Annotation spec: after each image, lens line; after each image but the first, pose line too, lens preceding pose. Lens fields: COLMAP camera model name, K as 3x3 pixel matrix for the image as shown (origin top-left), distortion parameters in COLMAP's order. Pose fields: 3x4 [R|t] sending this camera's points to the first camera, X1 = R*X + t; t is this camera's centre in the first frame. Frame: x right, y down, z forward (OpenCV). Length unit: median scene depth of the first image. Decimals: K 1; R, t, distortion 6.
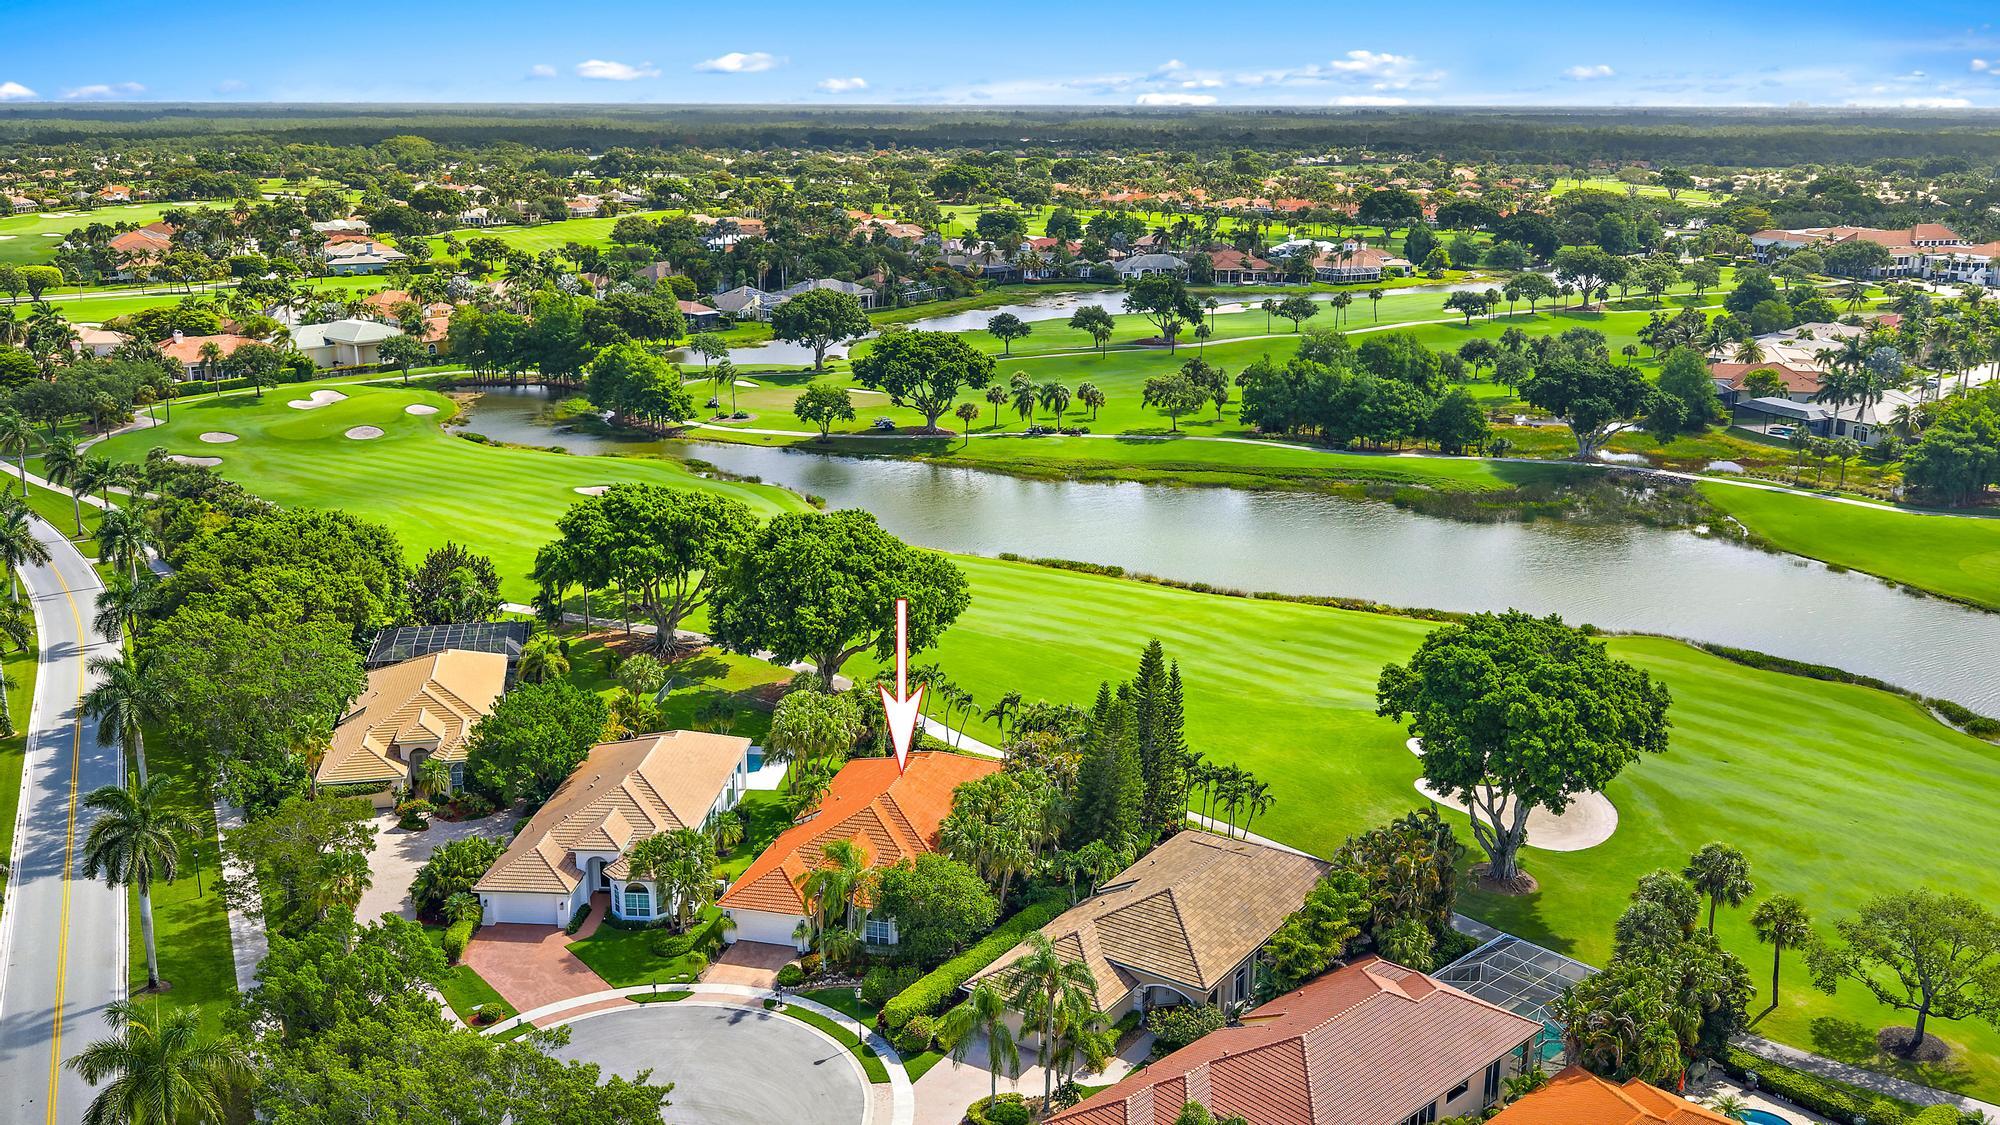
lens RADIAL K [[1726.7, 0, 1000.0], [0, 1726.7, 562.5], [0, 0, 1]] dist [0.044577, -0.092609]
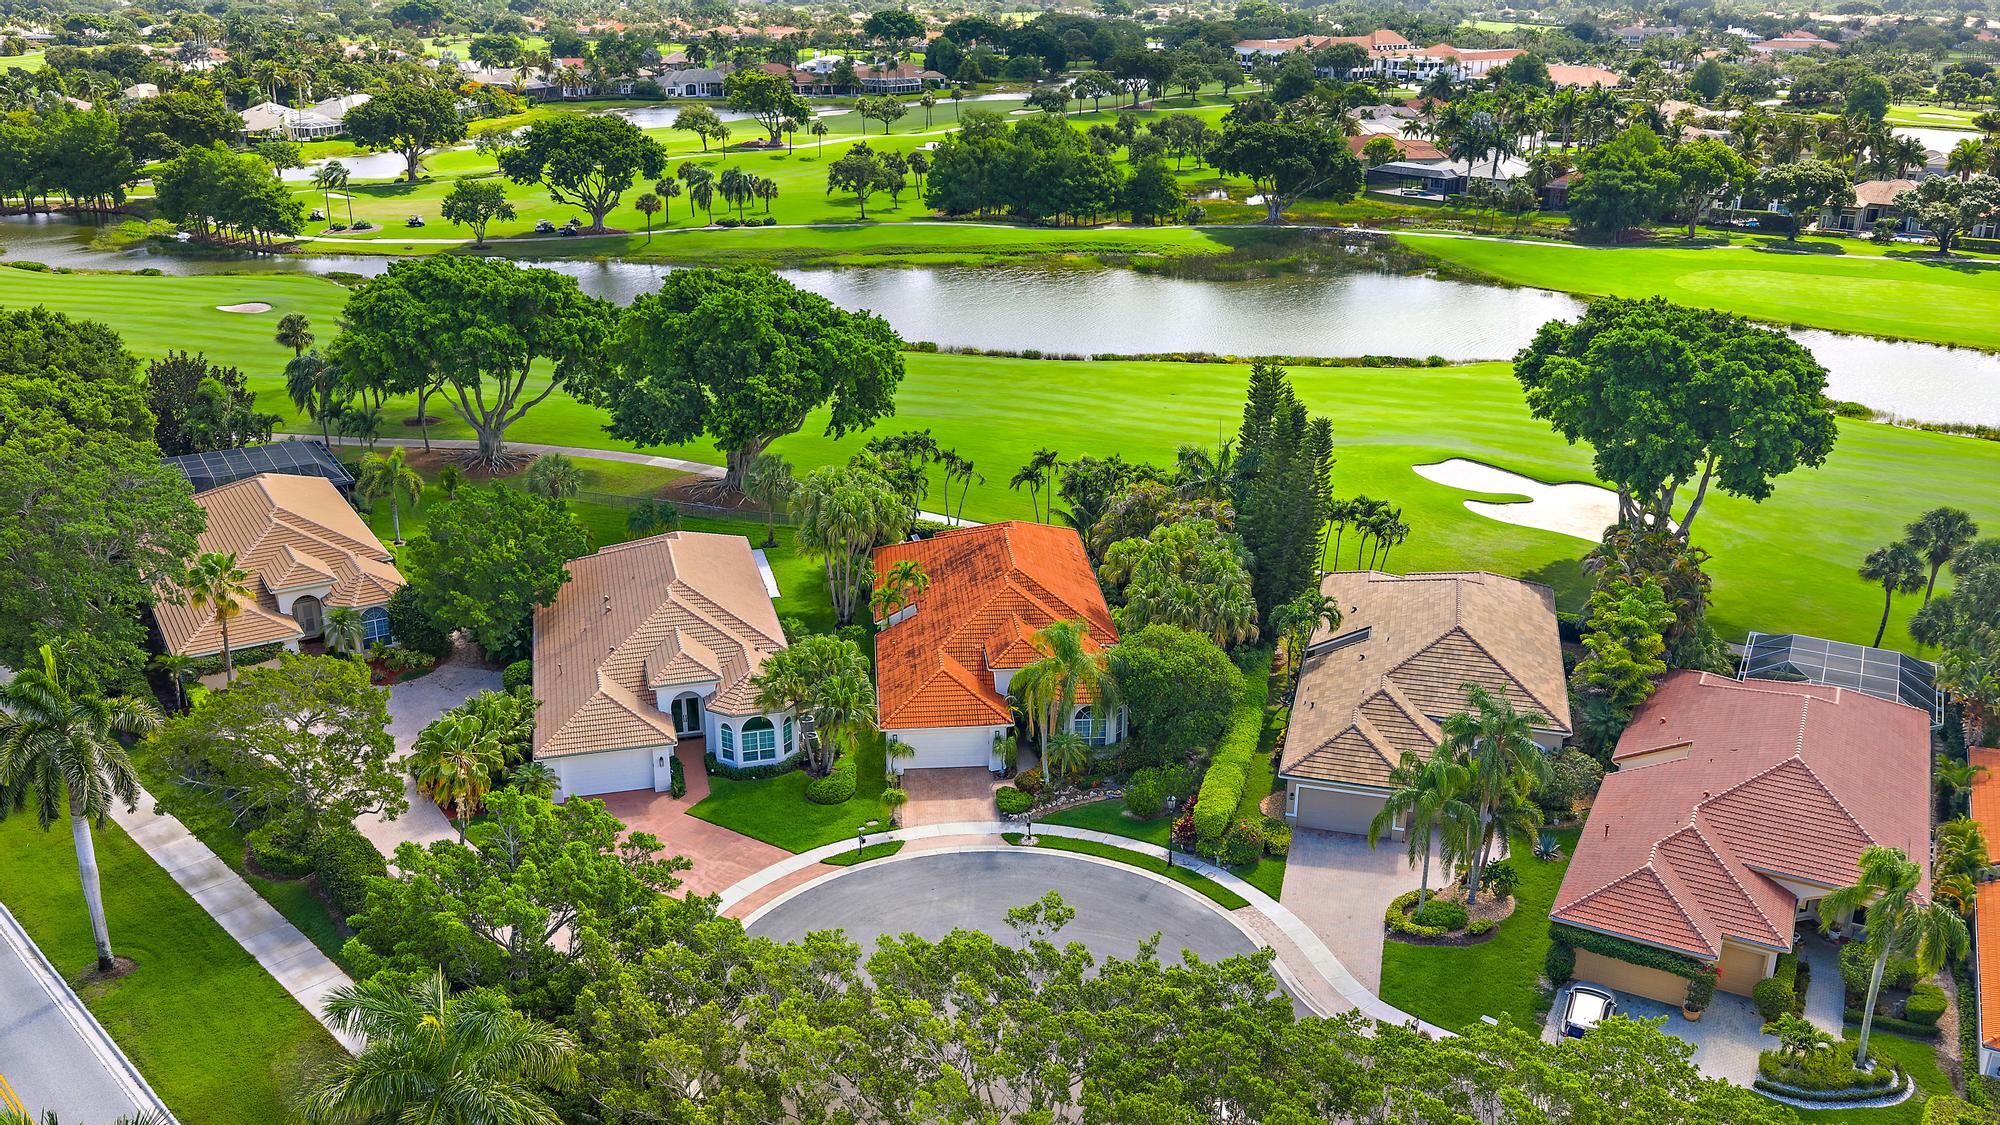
lens RADIAL K [[1629.9, 0, 1000.0], [0, 1629.9, 562.5], [0, 0, 1]] dist [0.035102, -0.070671]
pose [[0.943332, -0.111927, 0.312407, -0.132080], [0.081745, 0.990770, 0.108132, 0.020491], [-0.321626, -0.076466, 0.943774, 0.122959]]
